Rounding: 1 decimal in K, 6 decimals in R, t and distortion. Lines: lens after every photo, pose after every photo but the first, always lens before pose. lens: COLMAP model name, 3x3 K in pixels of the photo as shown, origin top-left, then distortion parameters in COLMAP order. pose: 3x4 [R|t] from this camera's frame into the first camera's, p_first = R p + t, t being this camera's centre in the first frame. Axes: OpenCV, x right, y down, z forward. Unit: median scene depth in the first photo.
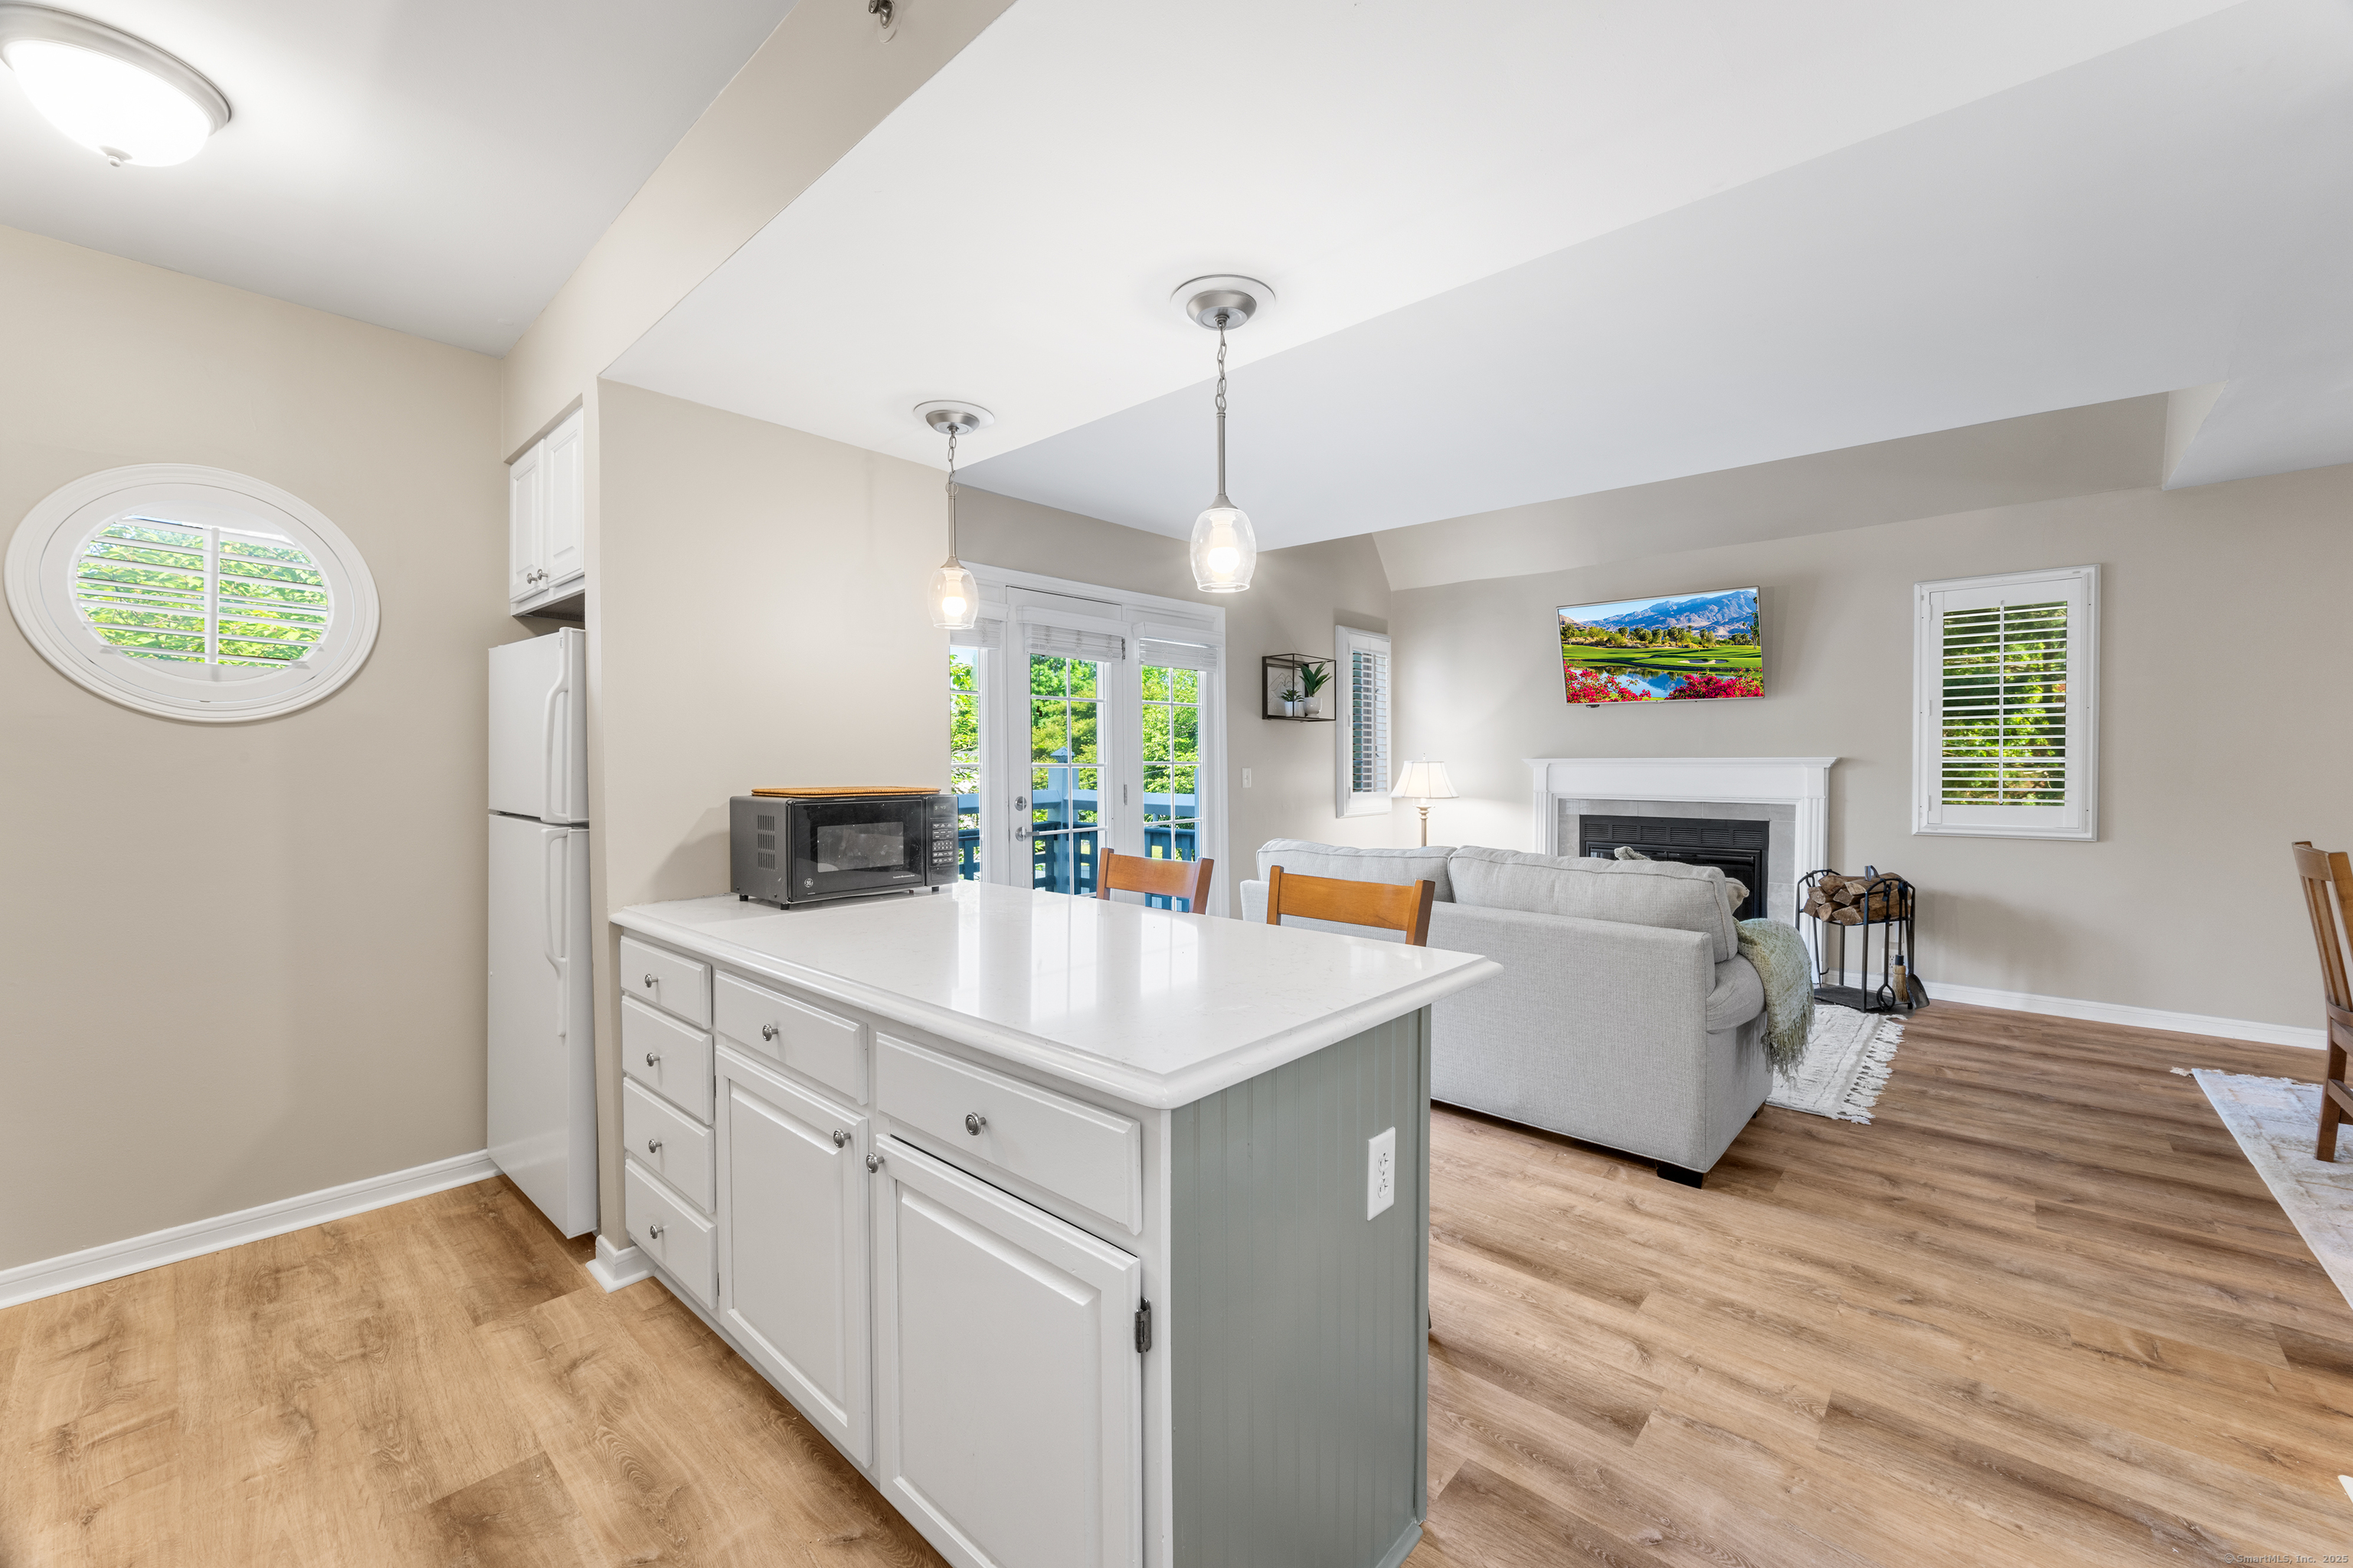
lens RADIAL K [[929.4, 0, 1187.0], [0, 929.4, 781.2], [0, 0, 1]] dist [-0.000993, -0.000109]
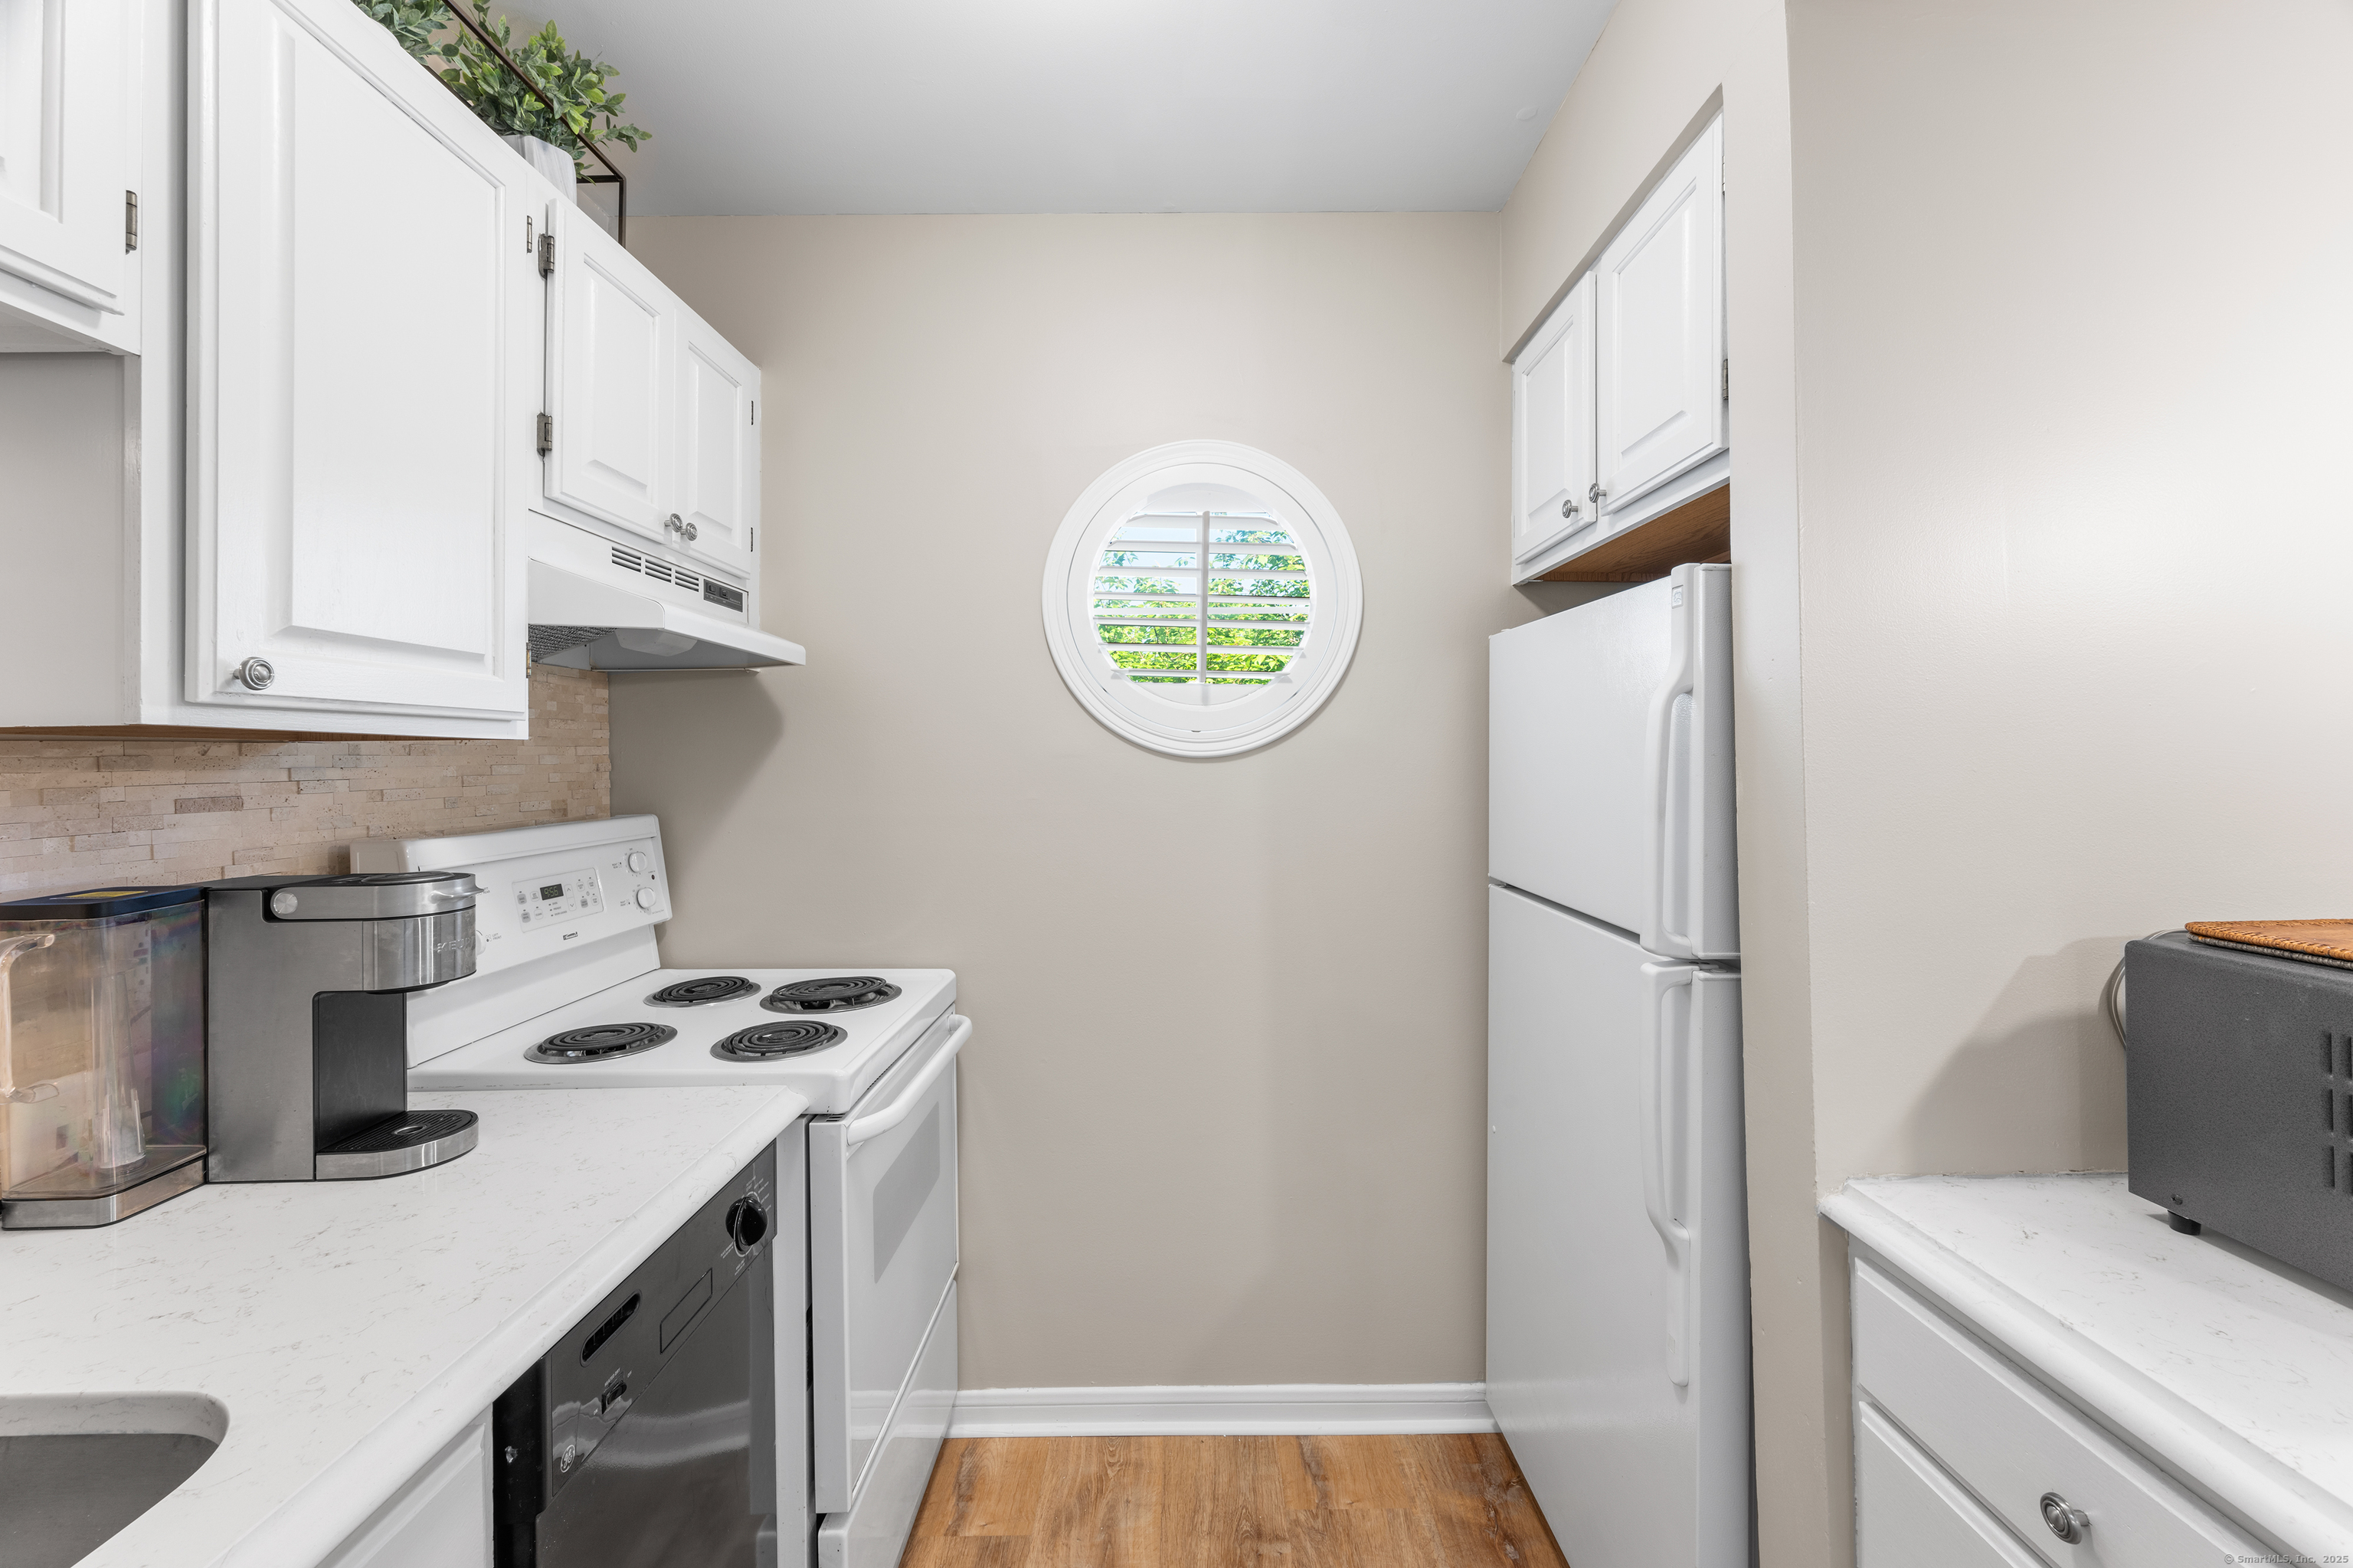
lens RADIAL K [[937.6, 0, 1184.4], [0, 937.6, 746.0], [0, 0, 1]] dist [-0.002305, 0.000014]
pose [[0.667298, -0.016989, -0.744597, -0.250722], [-0.007698, 0.999529, -0.029705, -0.026567], [0.744751, 0.025553, 0.666853, 0.245361]]
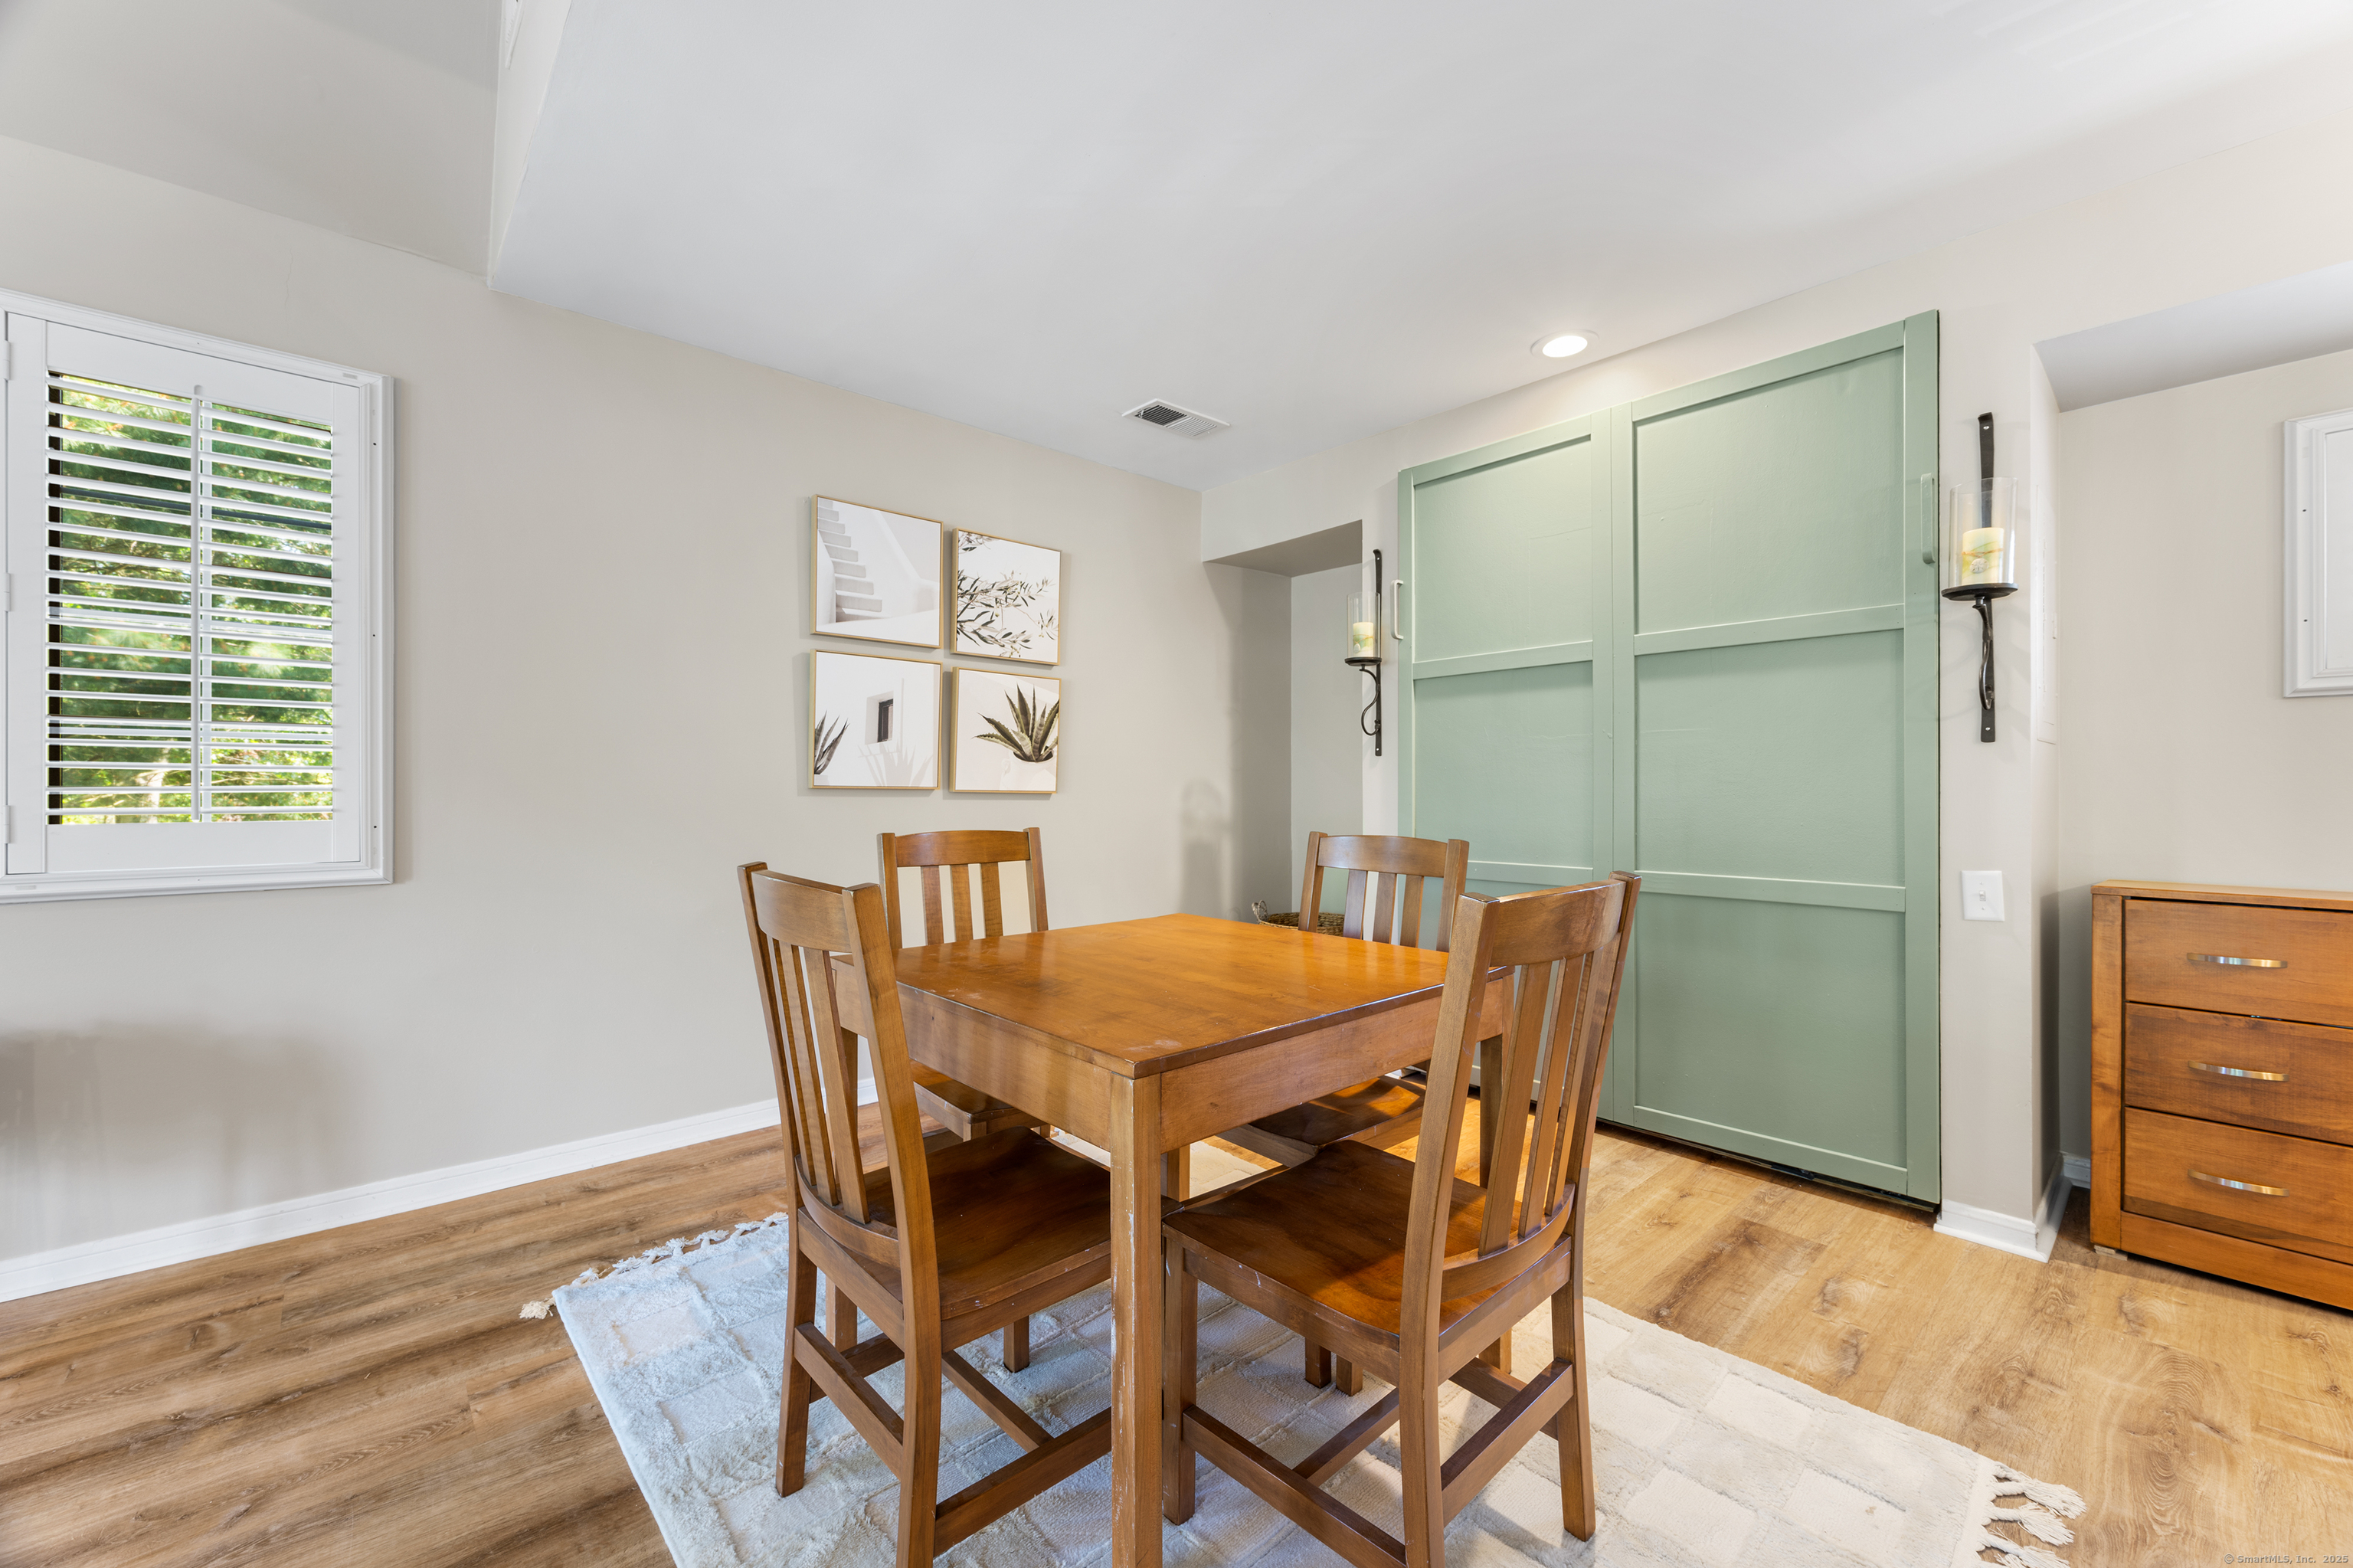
lens RADIAL K [[936.8, 0, 1175.0], [0, 936.8, 790.8], [0, 0, 1]] dist [-0.000449, -0.000189]
pose [[0.117467, 0.003076, 0.993072, 0.487847], [0.016915, 0.999844, -0.005098, 0.021211], [-0.992933, 0.017396, 0.117397, 0.478225]]
